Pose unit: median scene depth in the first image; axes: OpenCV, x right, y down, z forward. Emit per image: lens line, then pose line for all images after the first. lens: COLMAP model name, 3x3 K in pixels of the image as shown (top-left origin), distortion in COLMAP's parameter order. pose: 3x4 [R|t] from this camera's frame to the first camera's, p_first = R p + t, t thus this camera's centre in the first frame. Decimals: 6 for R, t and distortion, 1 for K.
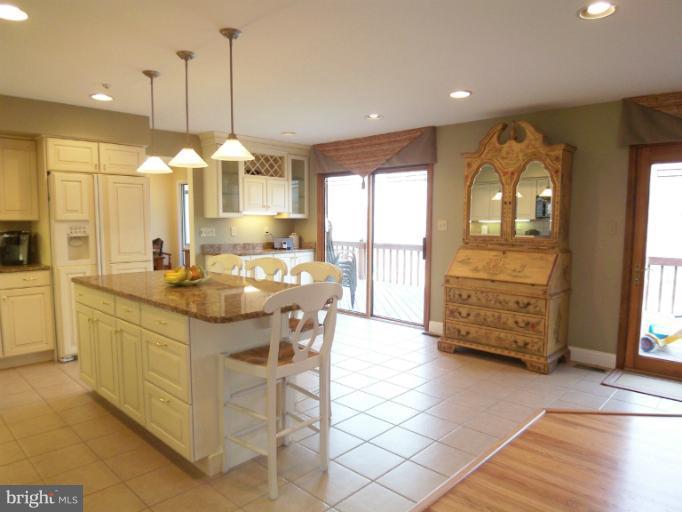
lens RADIAL K [[461.6, 0, 341.5], [0, 461.6, 258.2], [0, 0, 1]] dist [-0.007014, -0.037489]
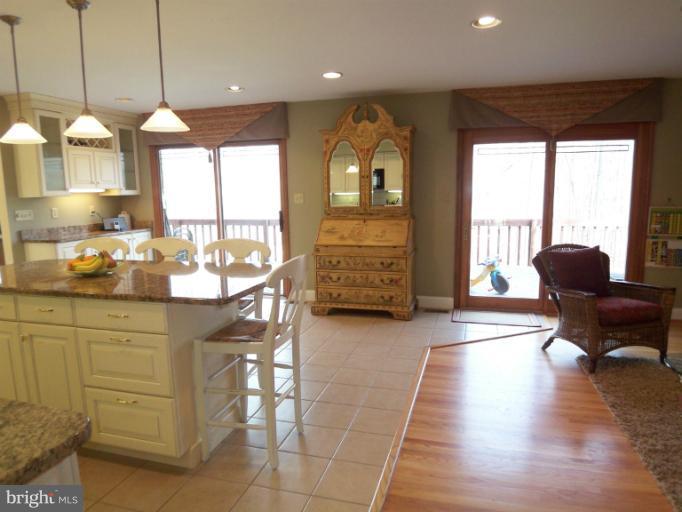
lens RADIAL K [[461.6, 0, 339.0], [0, 461.6, 259.5], [0, 0, 1]] dist [-0.007014, -0.037489]
pose [[0.889496, -0.086263, 0.448726, -0.221181], [0.059382, 0.995514, 0.073666, -0.005075], [-0.453067, -0.038879, 0.890628, 0.015970]]
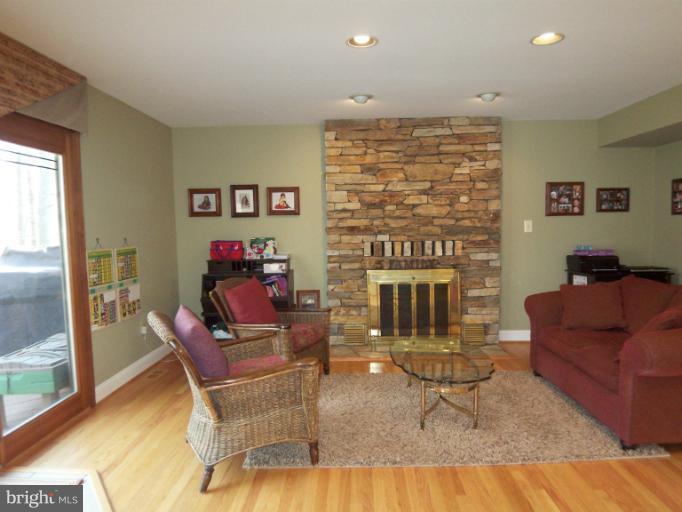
lens RADIAL K [[461.6, 0, 339.8], [0, 461.6, 256.3], [0, 0, 1]] dist [-0.007014, -0.037489]
pose [[-0.671998, -0.046562, 0.739087, 0.050400], [0.073244, 0.988949, 0.128898, -0.063274], [-0.736922, 0.140753, -0.661162, 0.826215]]
